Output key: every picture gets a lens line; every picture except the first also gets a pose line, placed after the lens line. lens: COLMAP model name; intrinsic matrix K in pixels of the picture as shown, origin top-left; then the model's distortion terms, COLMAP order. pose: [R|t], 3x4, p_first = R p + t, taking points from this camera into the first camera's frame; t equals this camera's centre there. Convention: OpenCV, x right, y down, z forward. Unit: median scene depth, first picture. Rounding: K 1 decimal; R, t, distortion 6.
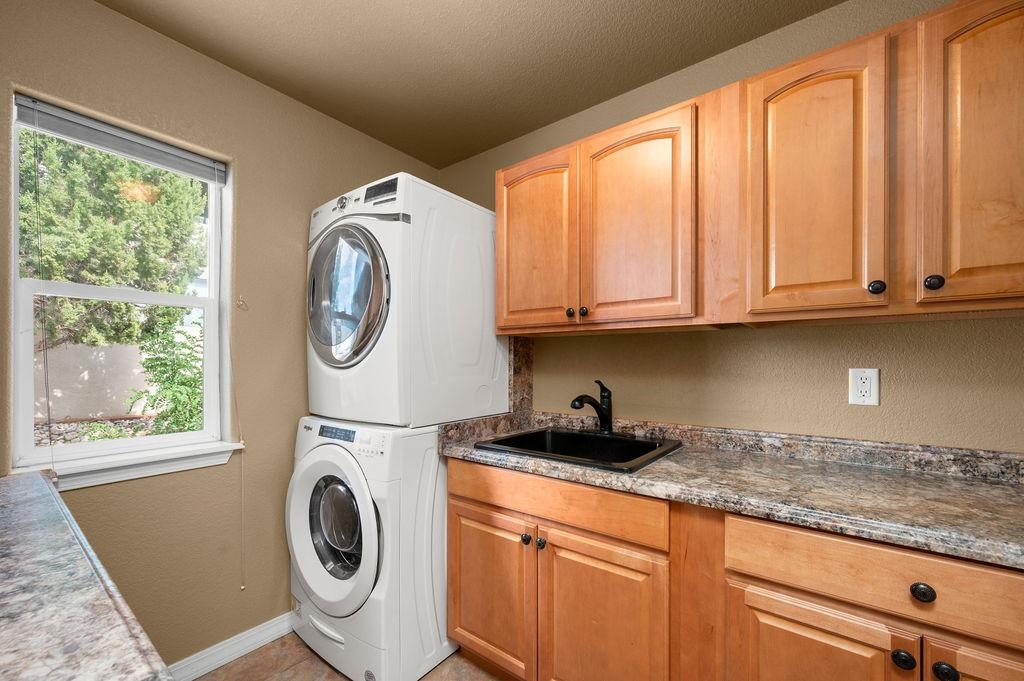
lens RADIAL K [[416.7, 0, 512.7], [0, 416.7, 364.2], [0, 0, 1]] dist [0.001849, 0.000026]
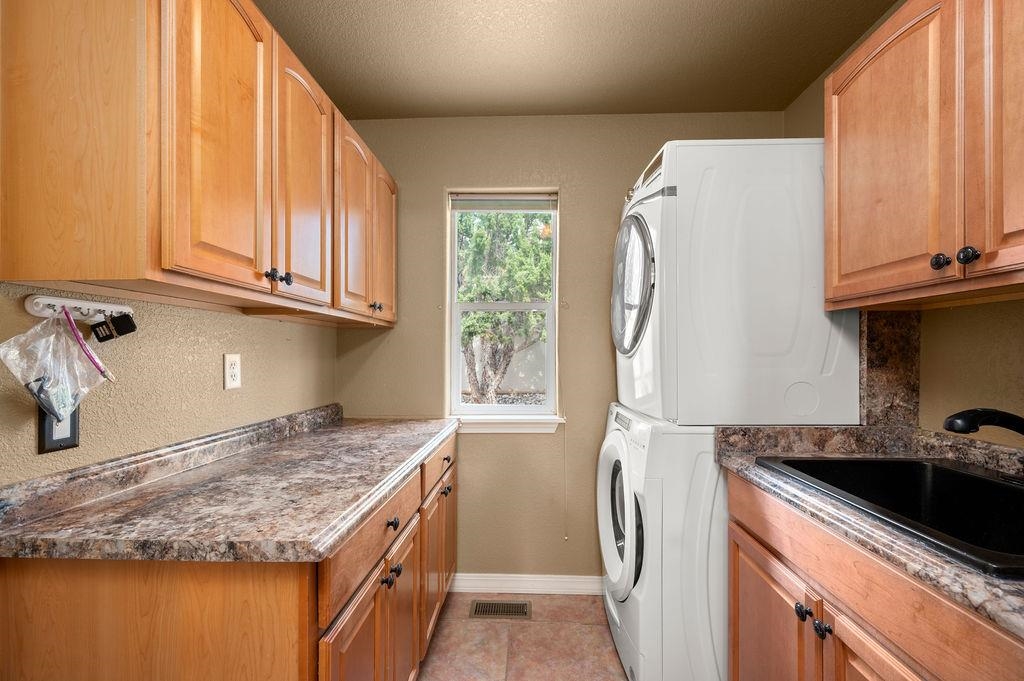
lens RADIAL K [[410.7, 0, 514.5], [0, 410.7, 352.1], [0, 0, 1]] dist [-0.000016, 0.000095]
pose [[0.580210, -0.005372, -0.814449, 0.241146], [-0.001128, 0.999972, -0.007399, 0.004429], [0.814466, 0.005212, 0.580187, 0.188625]]
